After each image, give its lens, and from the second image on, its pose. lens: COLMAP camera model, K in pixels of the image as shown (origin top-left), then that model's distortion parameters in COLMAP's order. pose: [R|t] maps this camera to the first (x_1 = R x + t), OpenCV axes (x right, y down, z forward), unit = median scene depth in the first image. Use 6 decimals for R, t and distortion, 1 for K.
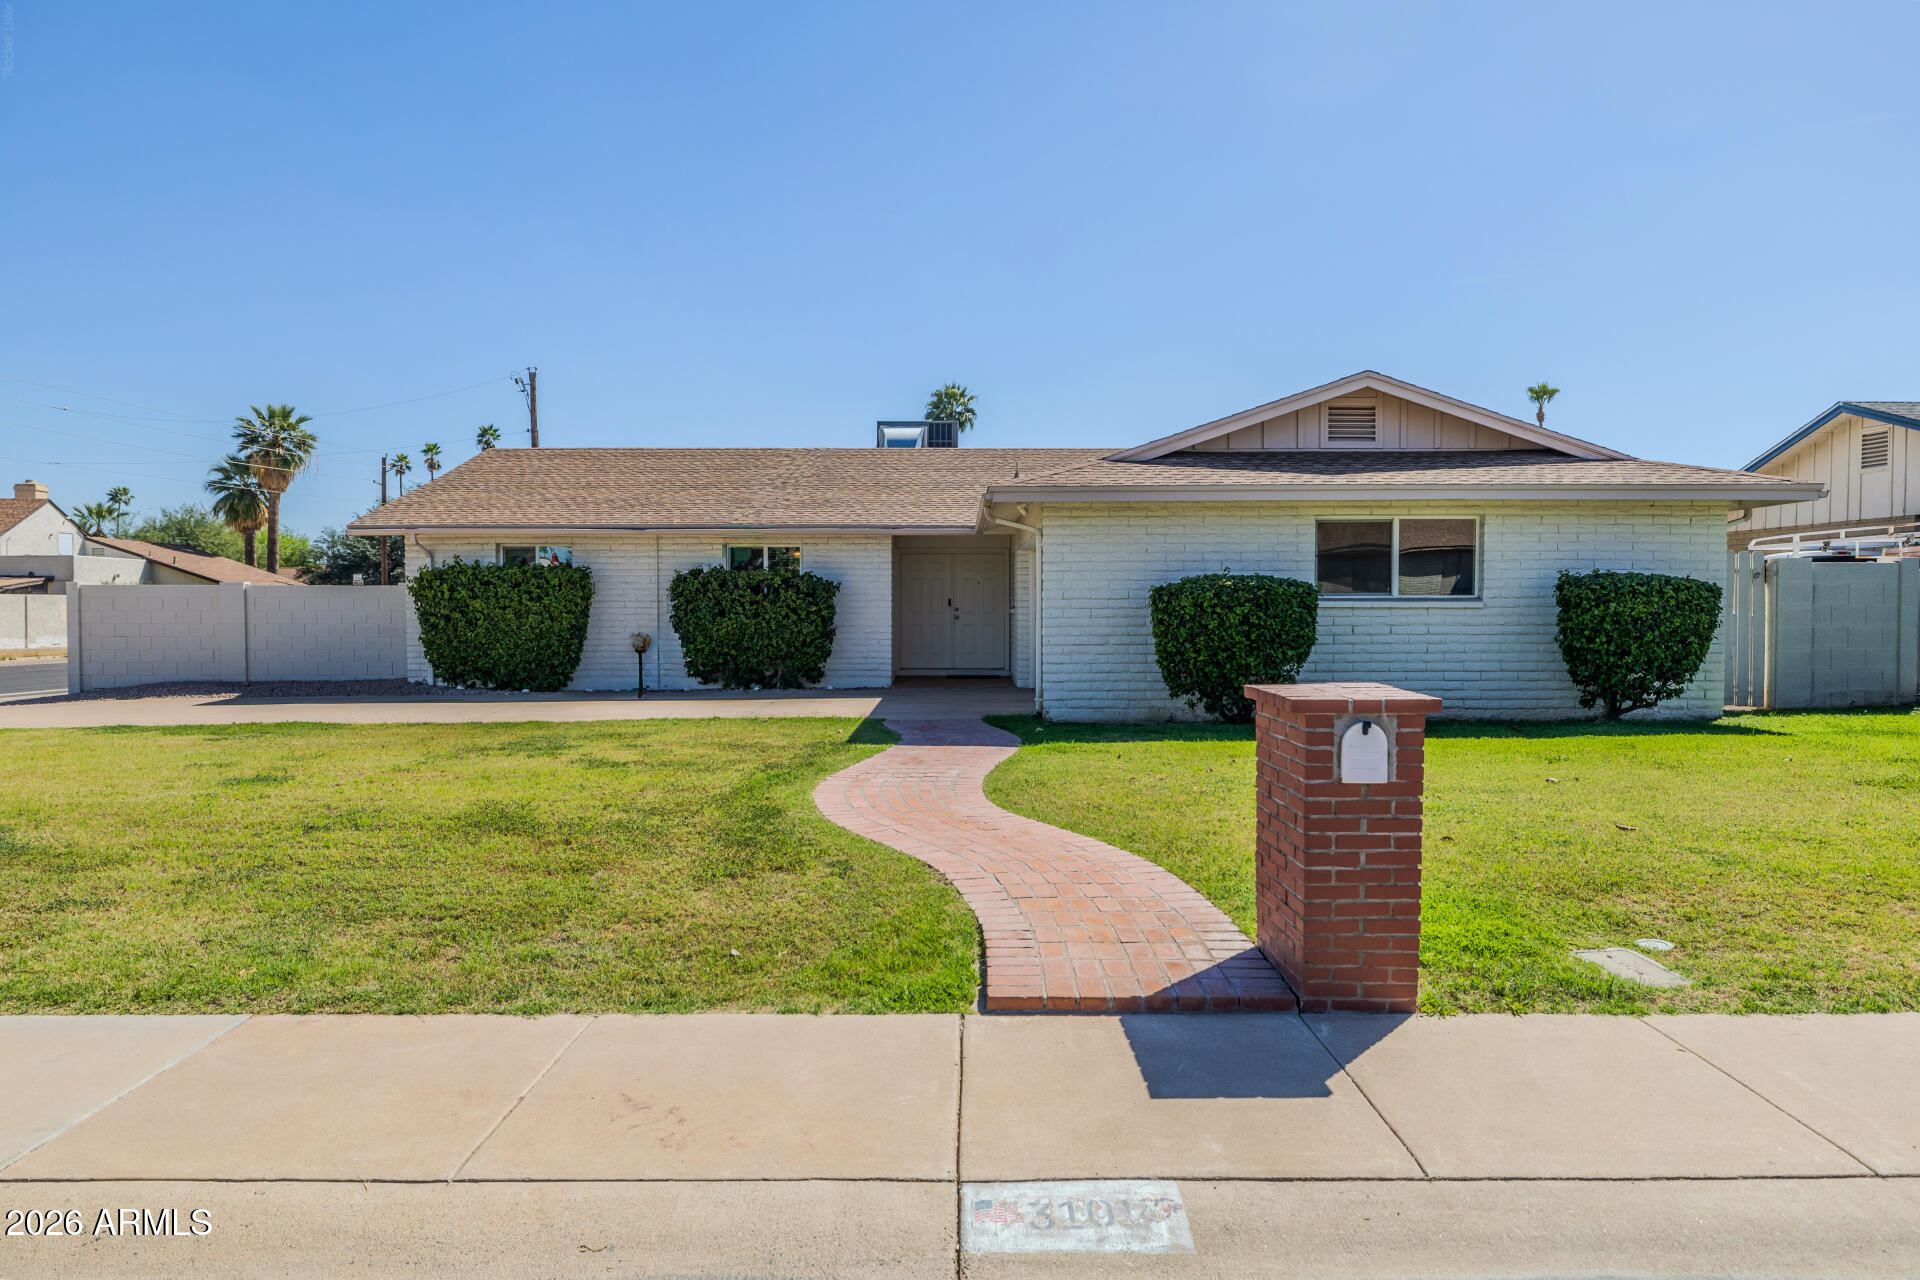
lens RADIAL K [[1221.5, 0, 960.0], [0, 1221.5, 640.0], [0, 0, 1]] dist [0.001564, -0.002427]
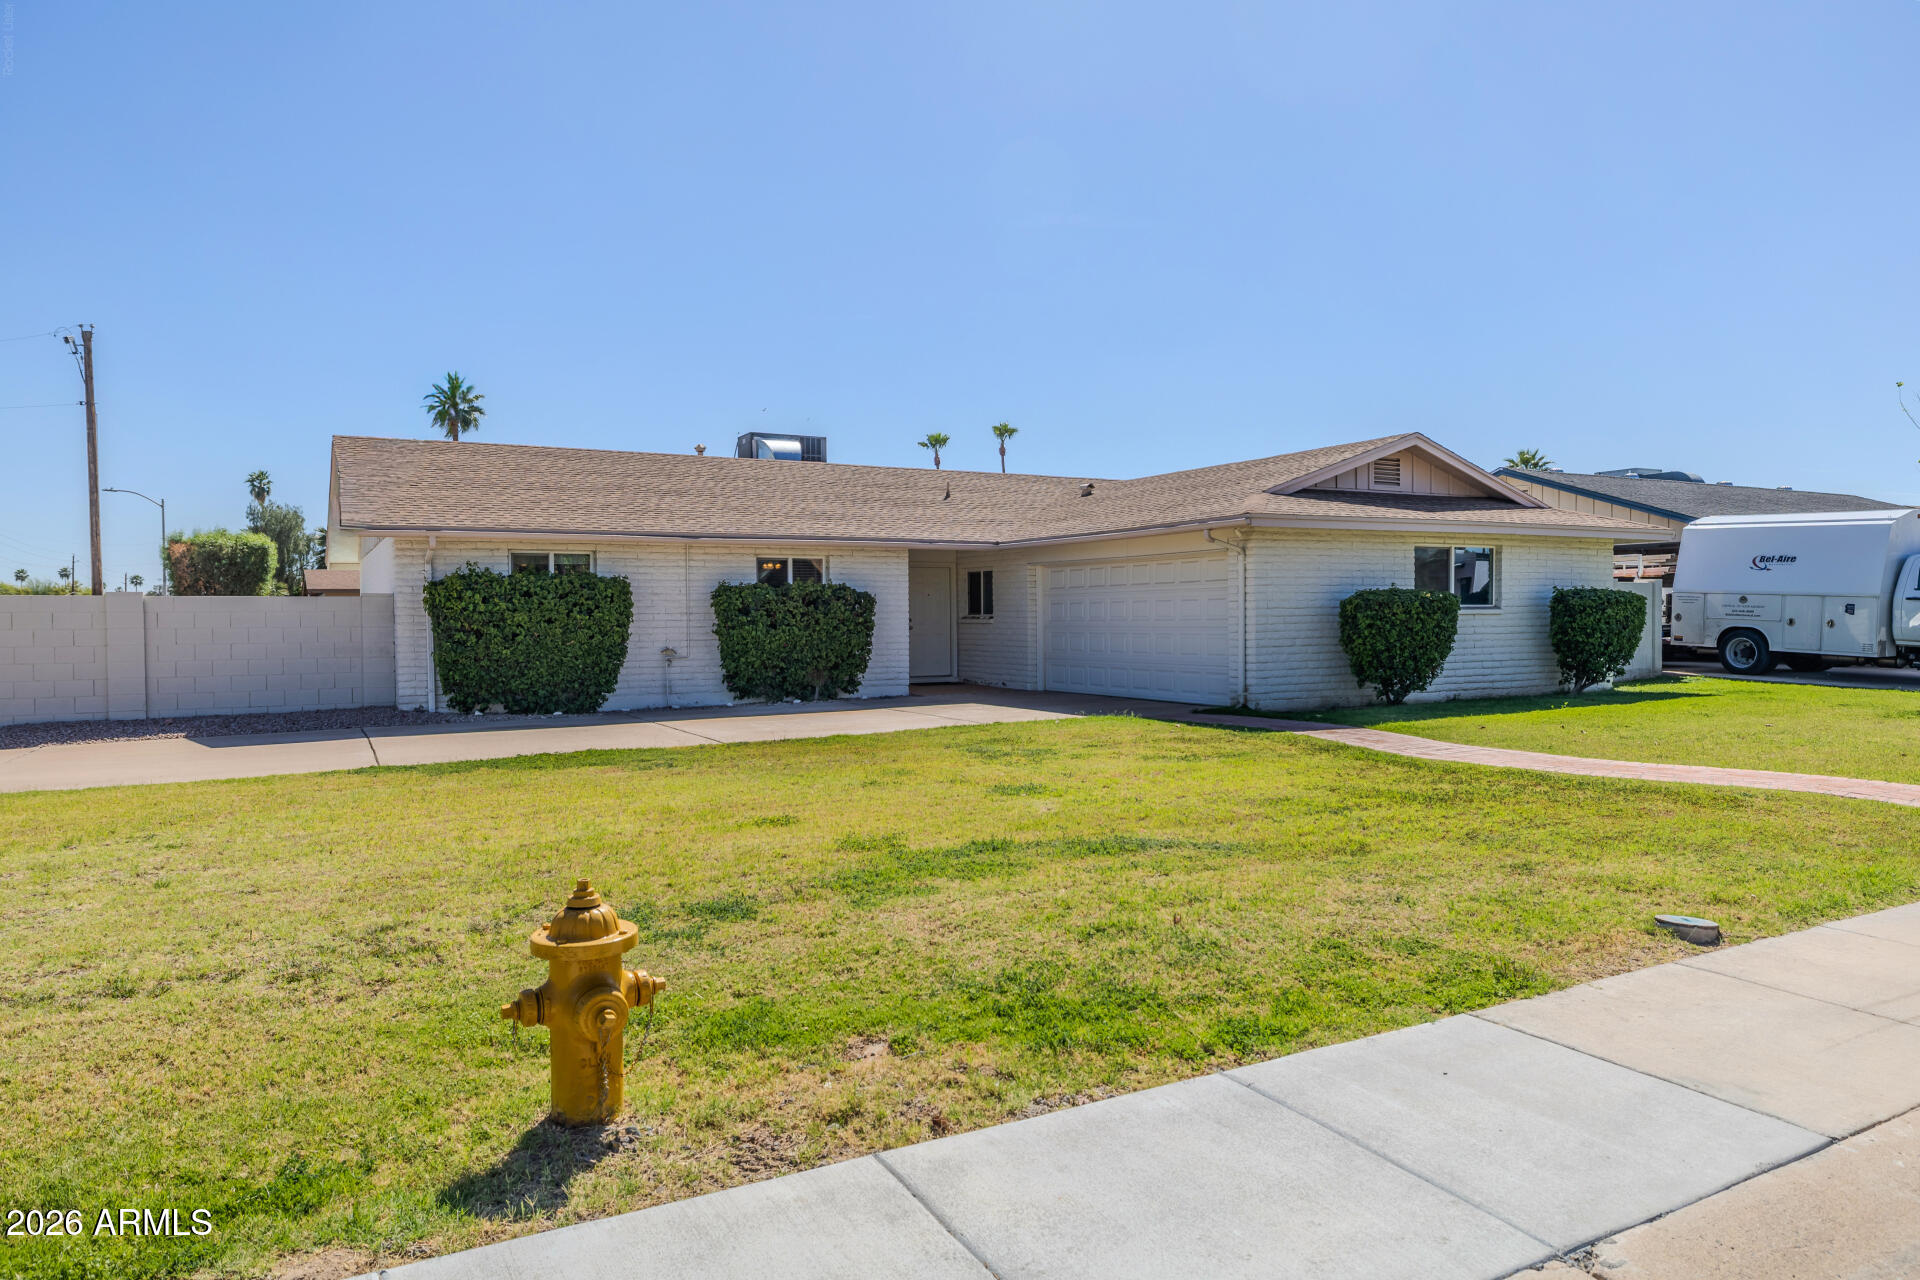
lens RADIAL K [[1221.5, 0, 960.0], [0, 1221.5, 640.0], [0, 0, 1]] dist [0.001564, -0.002427]
pose [[0.879174, -0.015277, 0.476256, -0.741113], [0.020619, 0.999769, -0.005993, -0.001649], [-0.476054, 0.015088, 0.879287, 0.094156]]
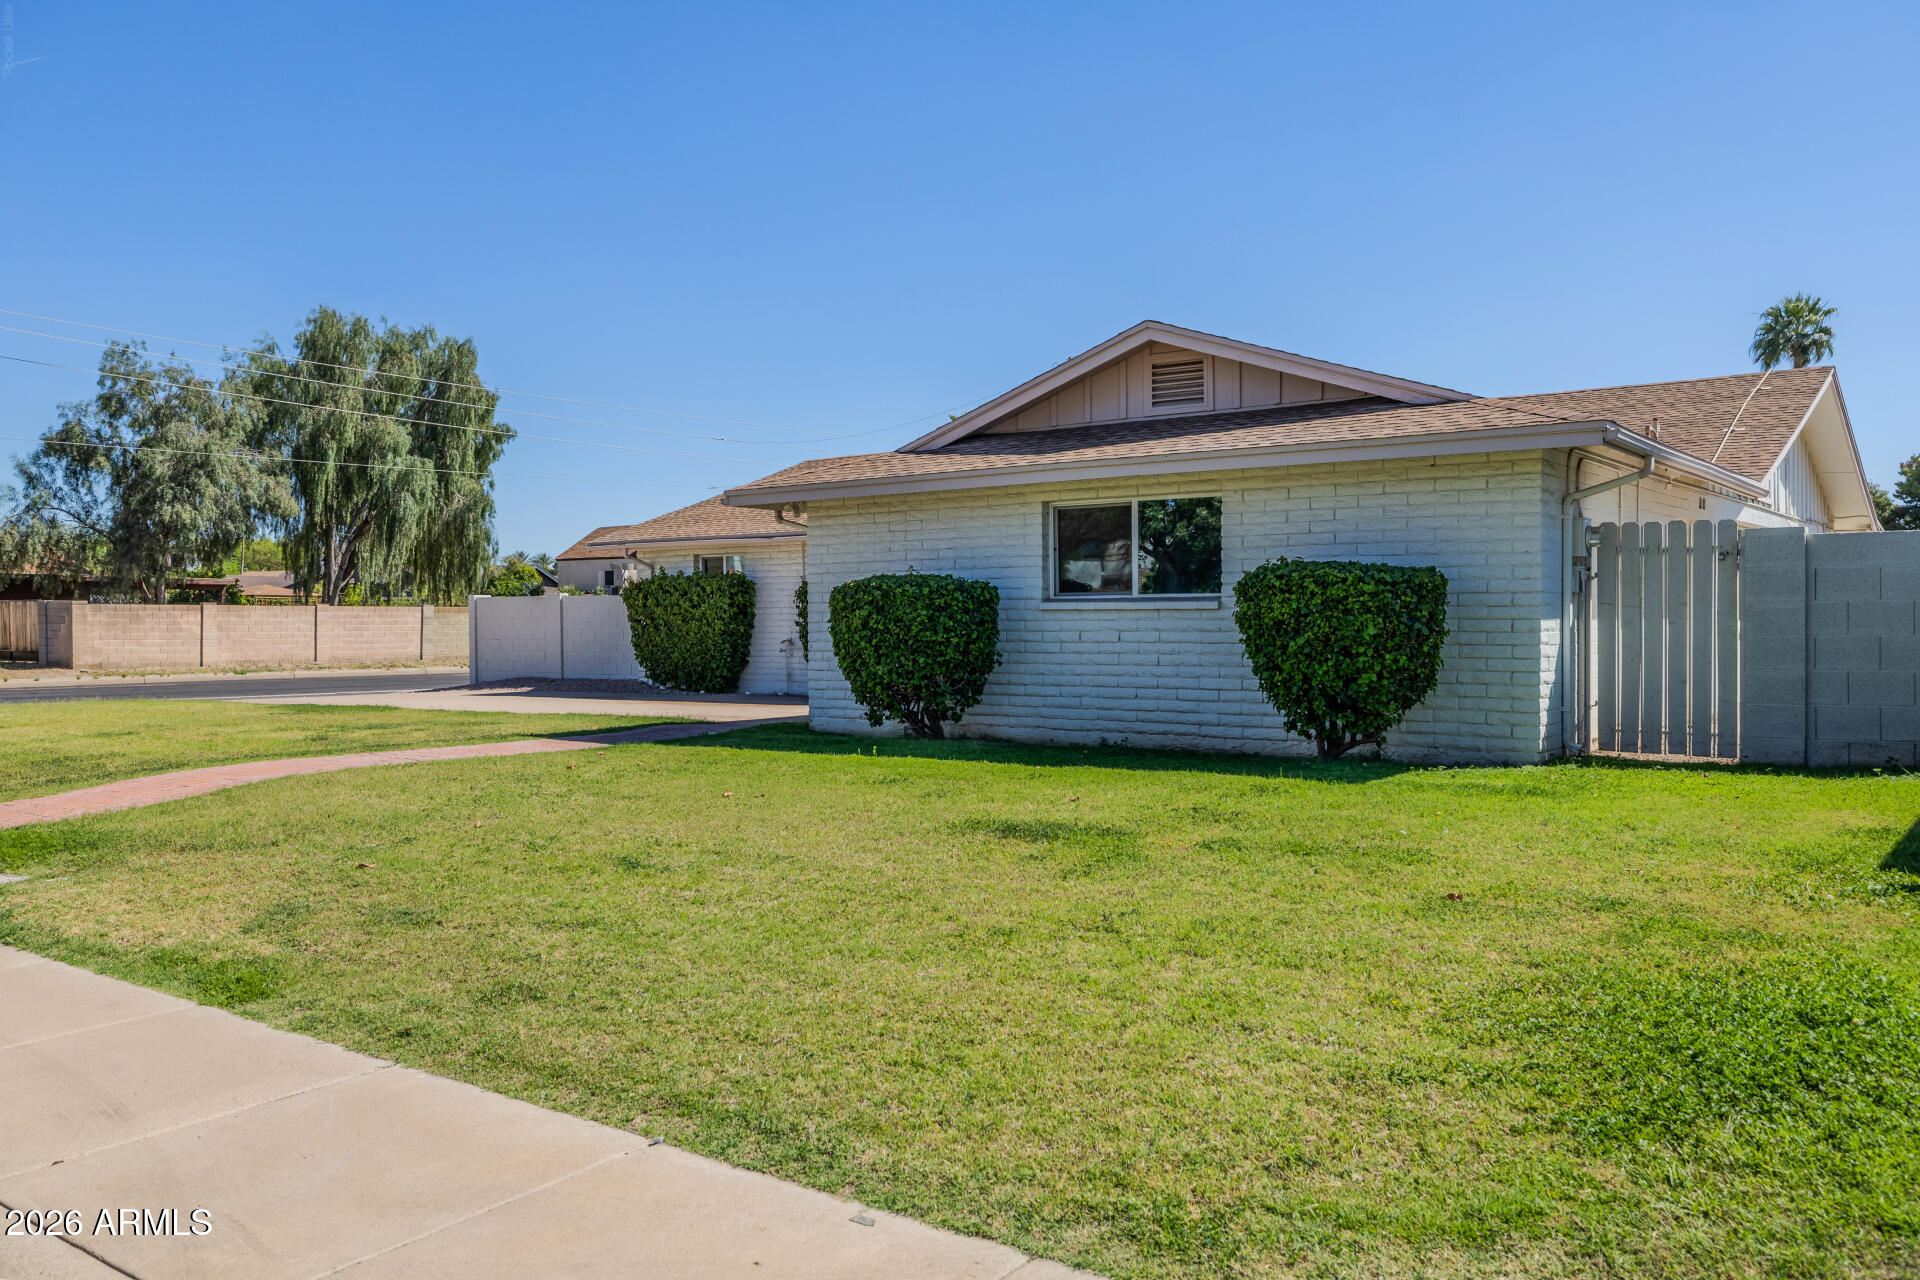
lens RADIAL K [[1490.3, 0, 960.0], [0, 1490.3, 640.0], [0, 0, 1]] dist [-0.008989, -0.003488]
pose [[0.798352, 0.005946, -0.602162, 0.864794], [-0.010886, 0.999930, -0.004558, -0.000220], [0.602093, 0.010194, 0.798361, 0.133276]]
